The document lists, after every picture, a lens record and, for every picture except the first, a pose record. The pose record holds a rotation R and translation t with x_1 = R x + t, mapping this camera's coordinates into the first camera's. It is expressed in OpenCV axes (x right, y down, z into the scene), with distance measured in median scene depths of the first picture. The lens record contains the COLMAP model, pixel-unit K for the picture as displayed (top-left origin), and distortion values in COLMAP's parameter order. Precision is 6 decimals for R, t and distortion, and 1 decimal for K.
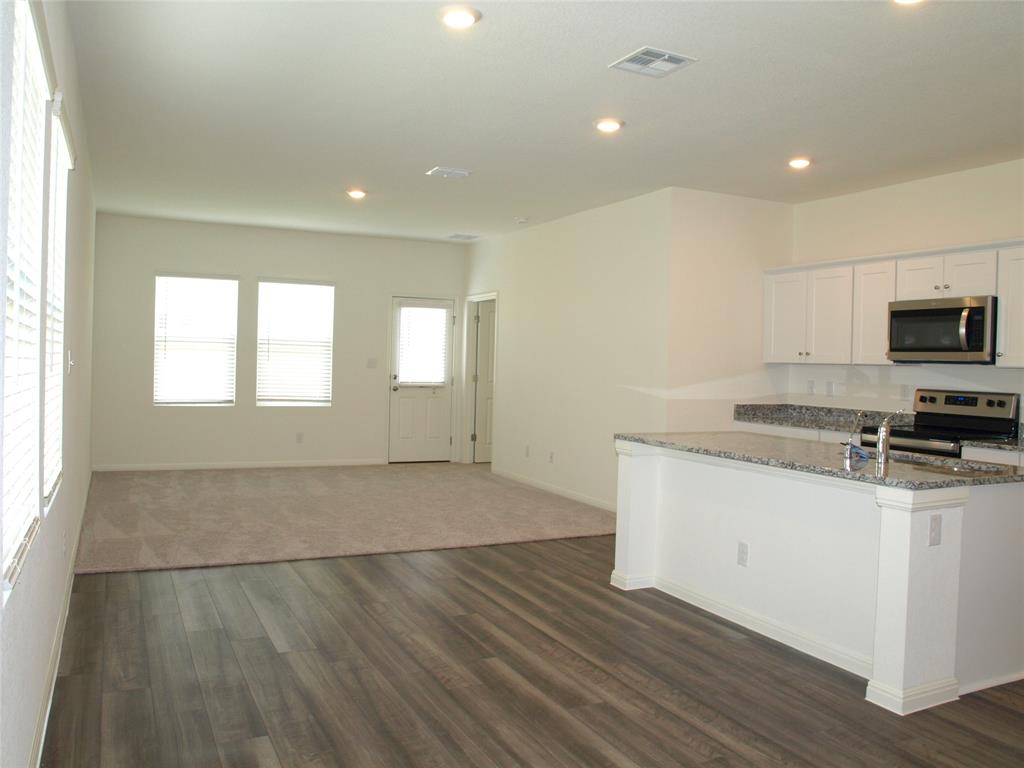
lens RADIAL K [[815.9, 0, 469.8], [0, 815.9, 371.3], [0, 0, 1]] dist [-0.112552, 0.061557]
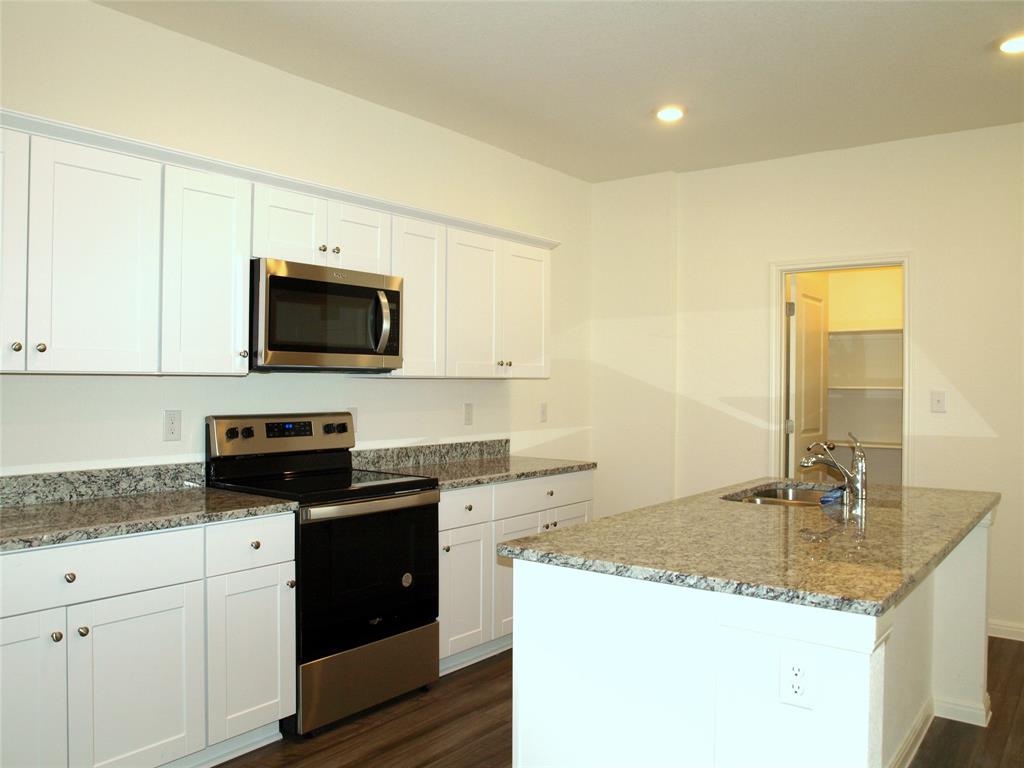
lens RADIAL K [[815.9, 0, 496.7], [0, 815.9, 382.3], [0, 0, 1]] dist [-0.112552, 0.061557]
pose [[-0.474912, -0.028241, 0.879580, -0.031456], [-0.006689, 0.999572, 0.028482, -0.021708], [-0.880008, 0.007643, -0.474898, 1.234873]]
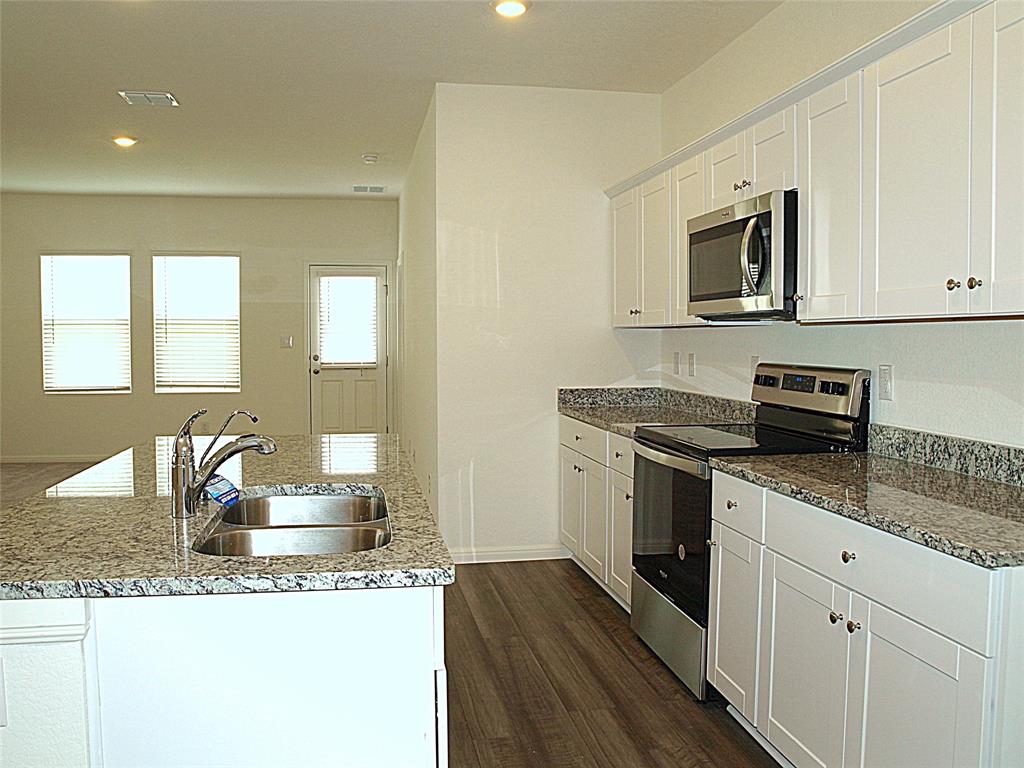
lens RADIAL K [[815.9, 0, 481.1], [0, 815.9, 372.6], [0, 0, 1]] dist [-0.112552, 0.061557]
pose [[0.967786, -0.013938, -0.251388, 0.580753], [0.020457, 0.999518, 0.023339, 0.012177], [0.250941, -0.027729, 0.967605, 0.400211]]
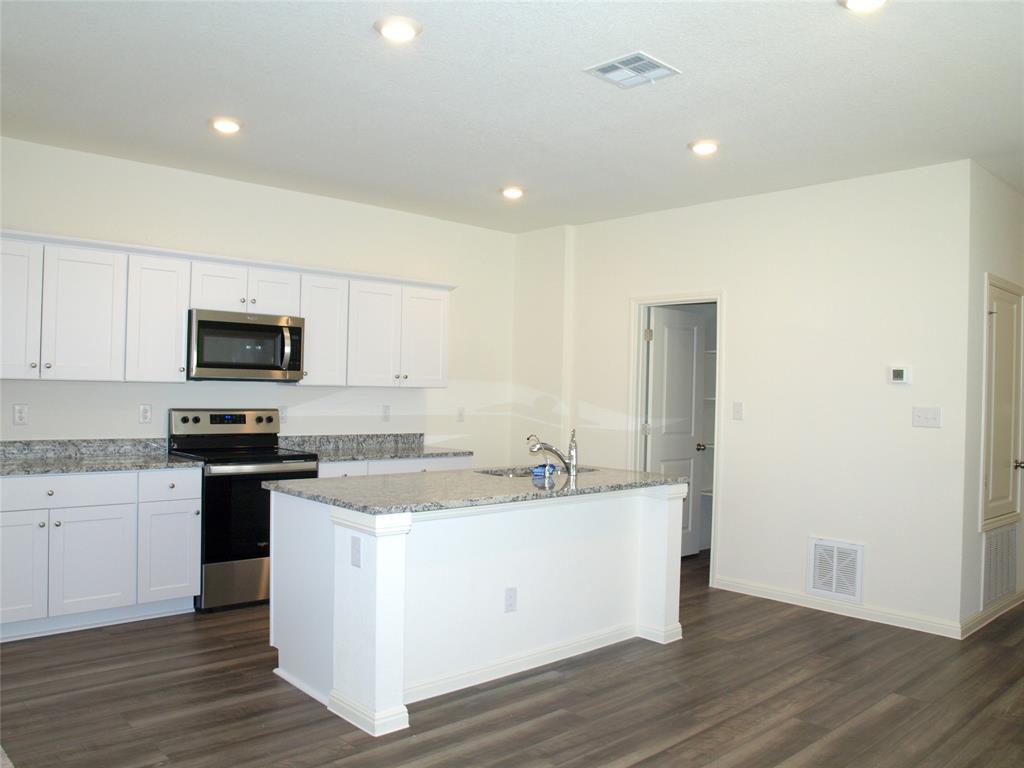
lens RADIAL K [[815.9, 0, 507.0], [0, 815.9, 385.2], [0, 0, 1]] dist [-0.112552, 0.061557]
pose [[-0.321943, -0.028621, 0.946326, -0.438629], [-0.017725, 0.999550, 0.024201, -0.035720], [-0.946593, -0.008982, -0.322306, 1.056732]]
